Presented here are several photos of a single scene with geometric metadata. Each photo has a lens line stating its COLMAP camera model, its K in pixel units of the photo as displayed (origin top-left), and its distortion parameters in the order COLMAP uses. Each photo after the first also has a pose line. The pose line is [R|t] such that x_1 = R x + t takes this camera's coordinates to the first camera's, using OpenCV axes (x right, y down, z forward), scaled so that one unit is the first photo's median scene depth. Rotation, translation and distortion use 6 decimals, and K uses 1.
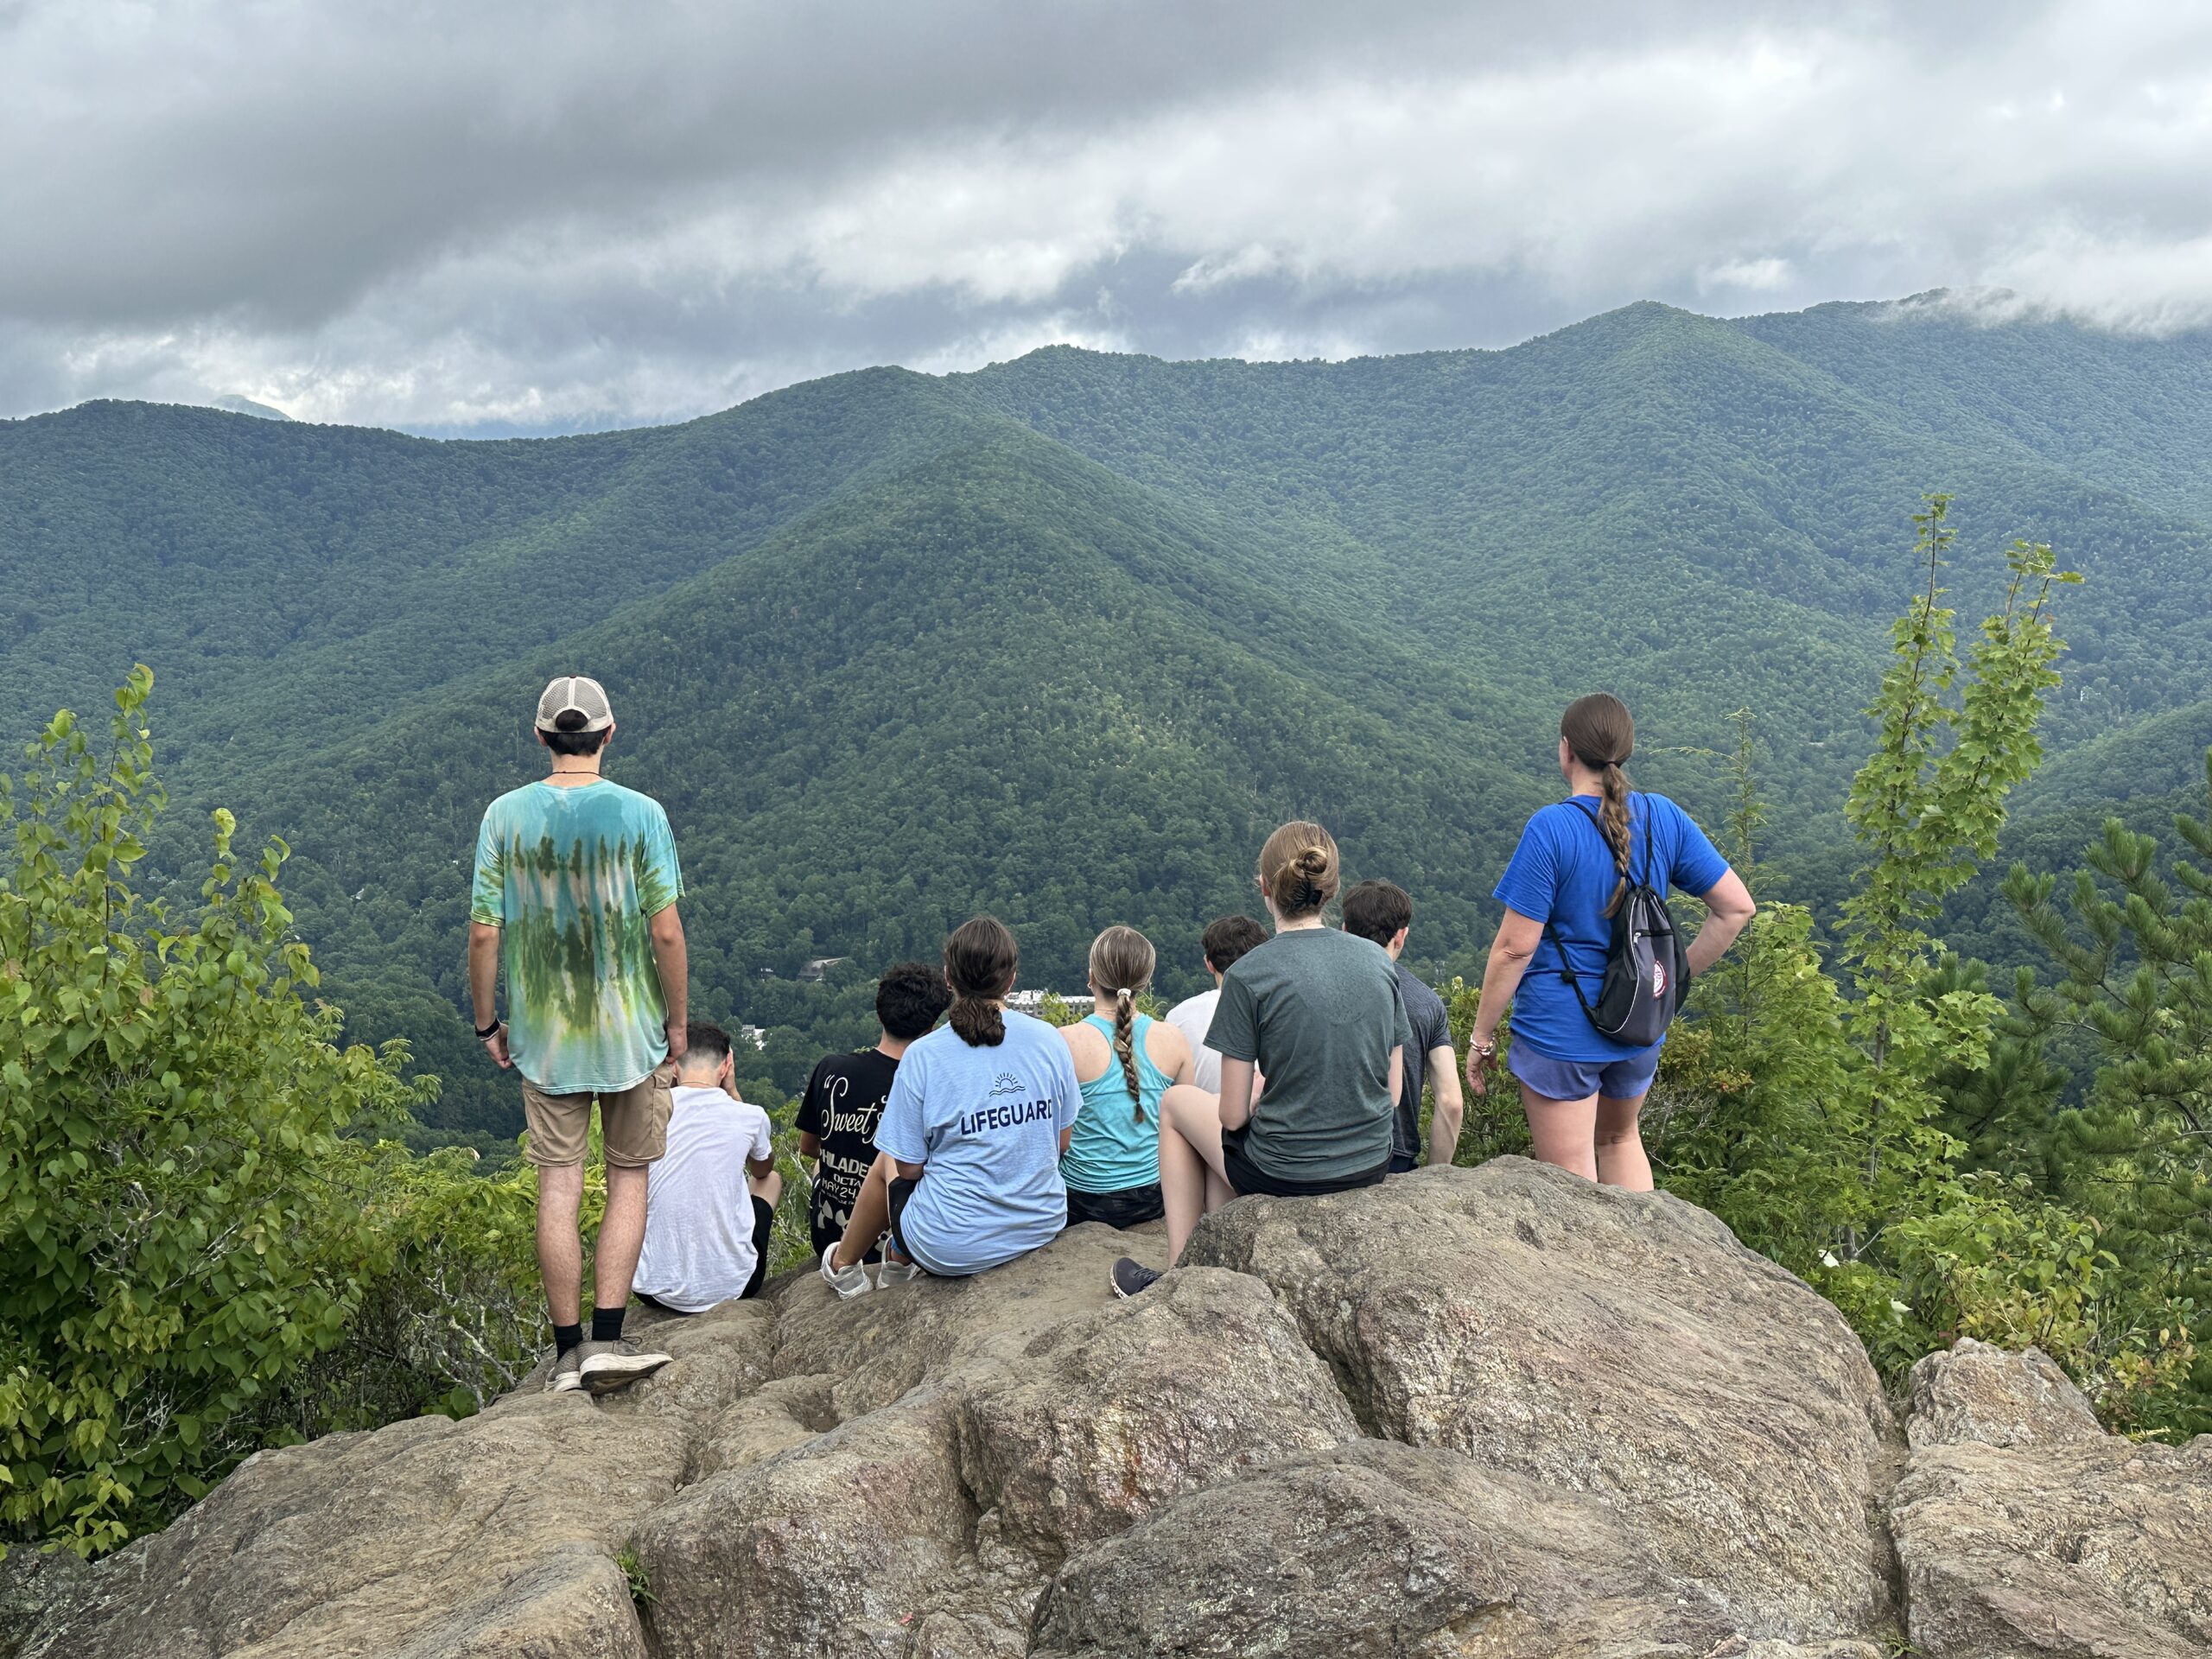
lens RADIAL K [[2468.3, 0, 1106.0], [0, 2468.3, 829.5], [0, 0, 1]] dist [0.159122, -0.324887]
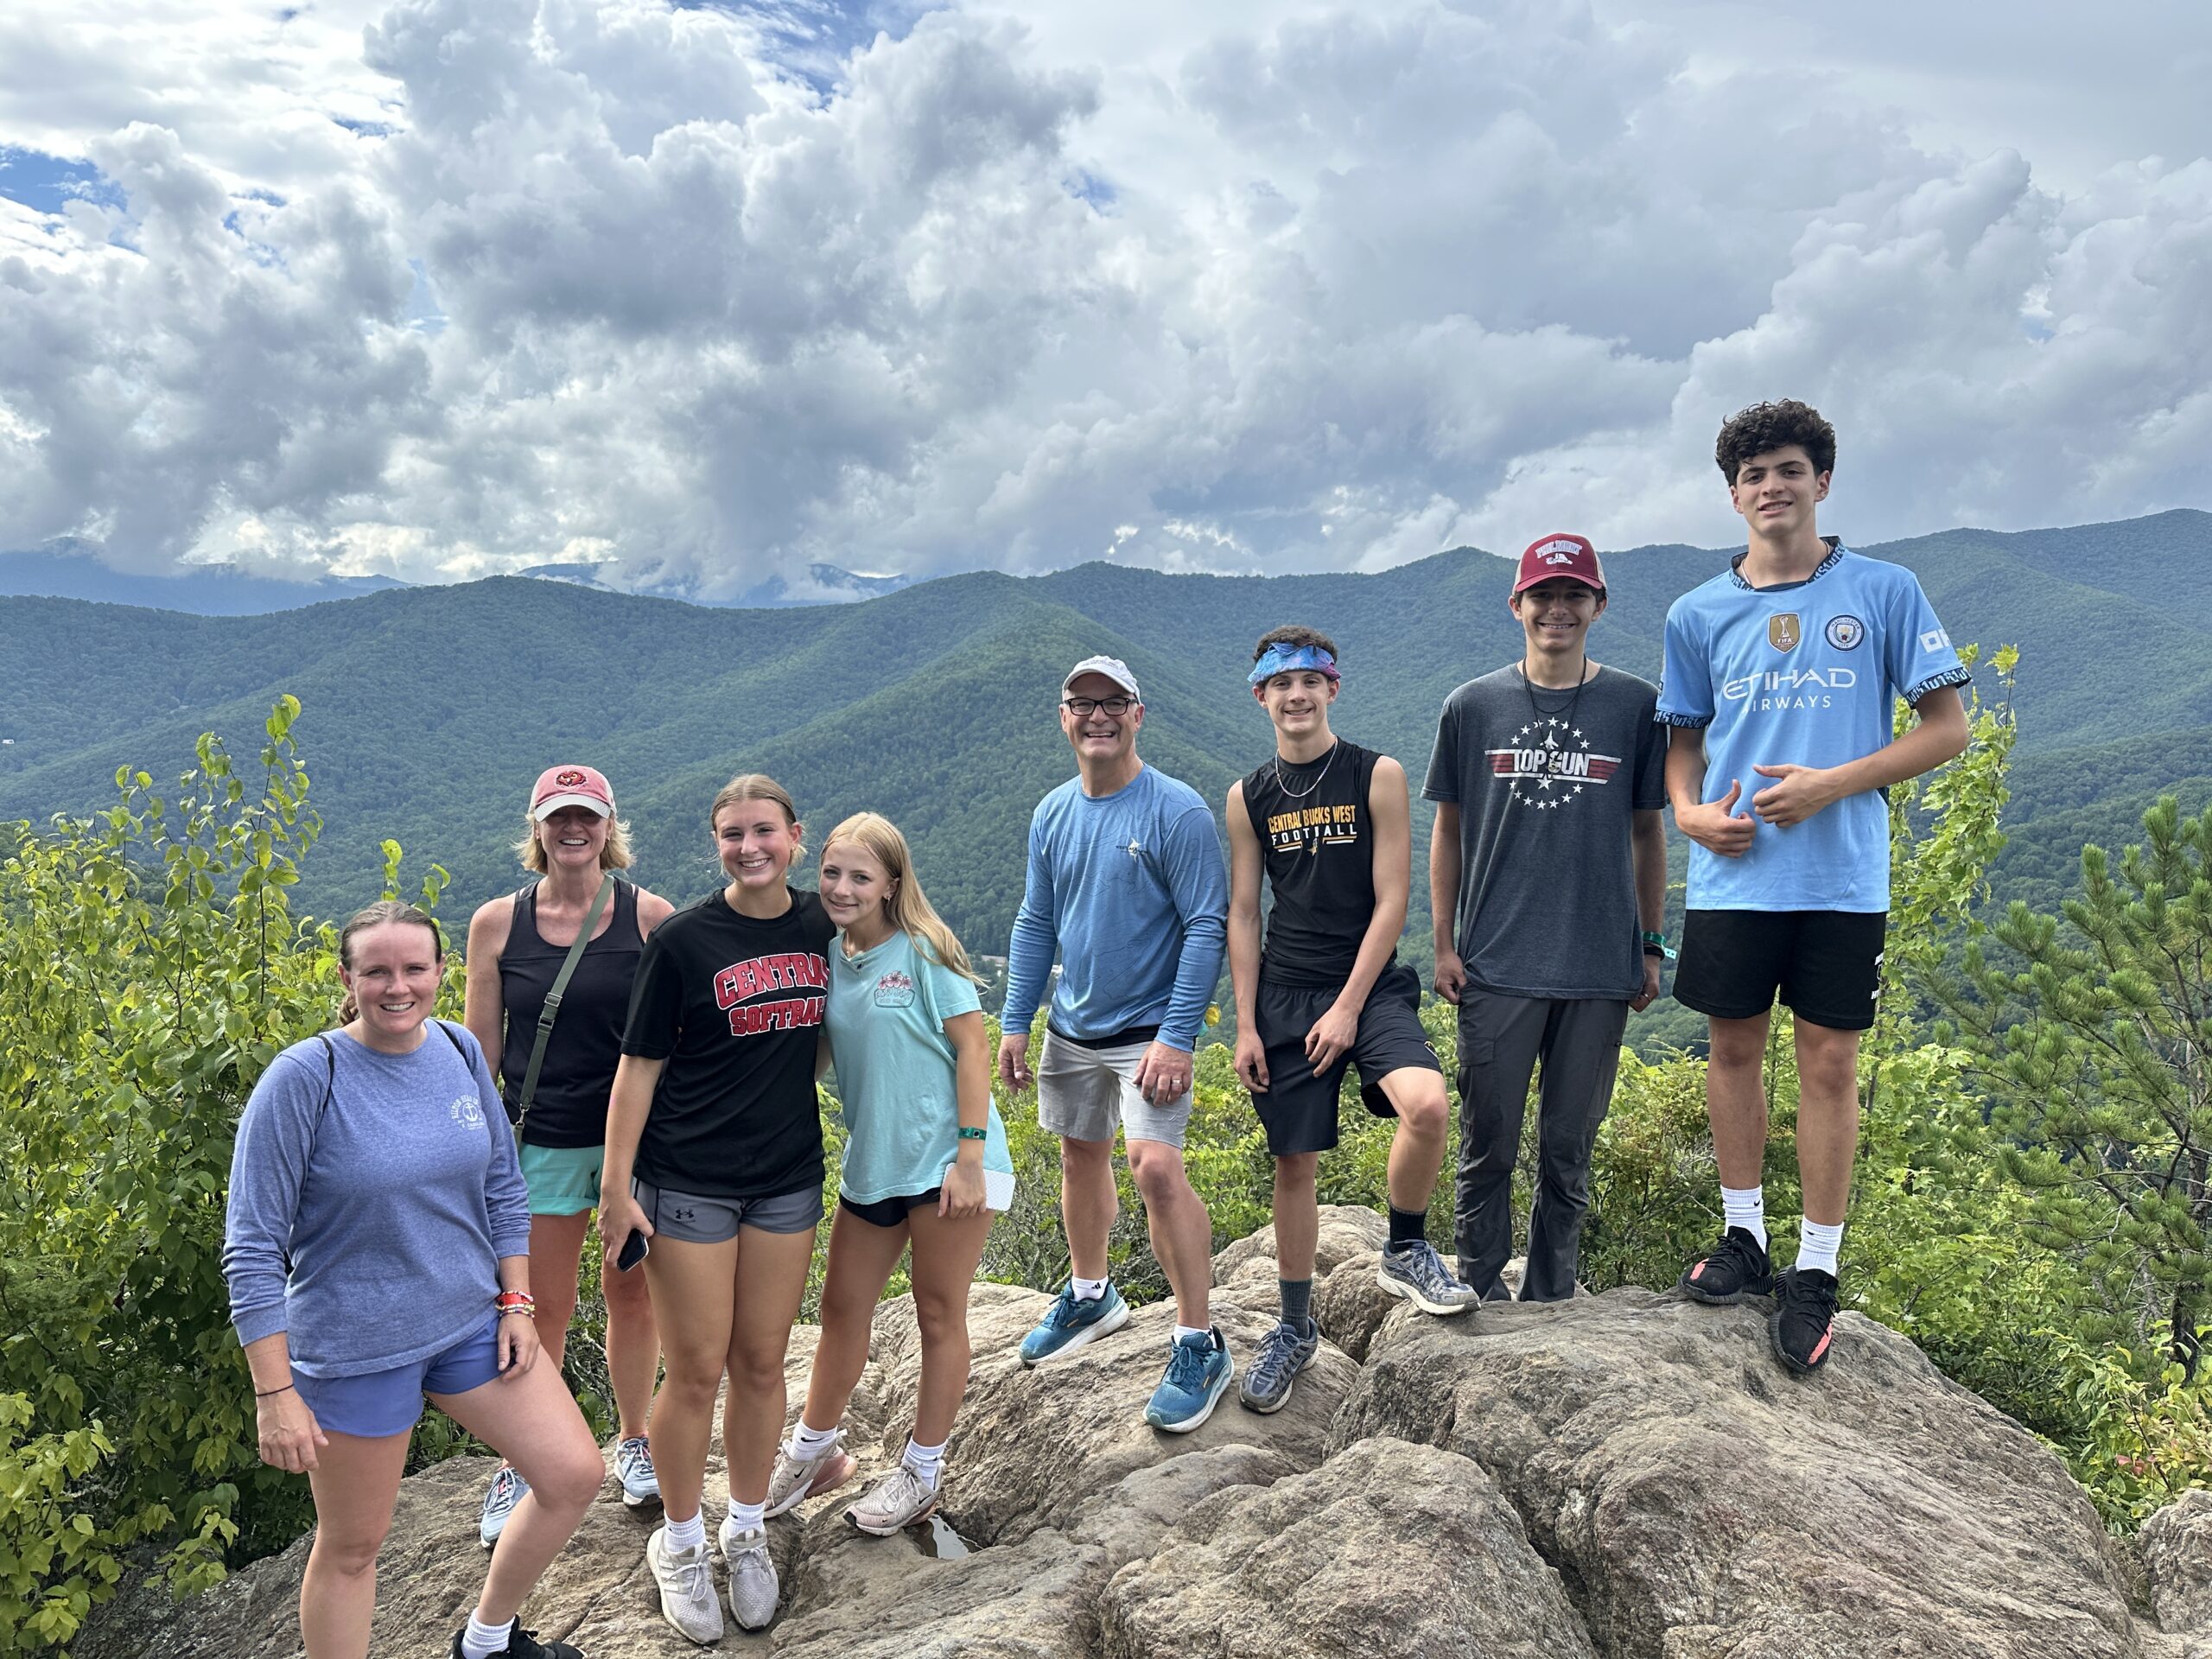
lens RADIAL K [[1556.9, 0, 1106.0], [0, 1556.9, 829.5], [0, 0, 1]] dist [0.001237, -0.003414]
pose [[0.999378, 0.034416, -0.007685, -0.062838], [-0.034582, 0.999146, -0.022613, -0.011636], [0.006900, 0.022865, 0.999715, 0.479178]]
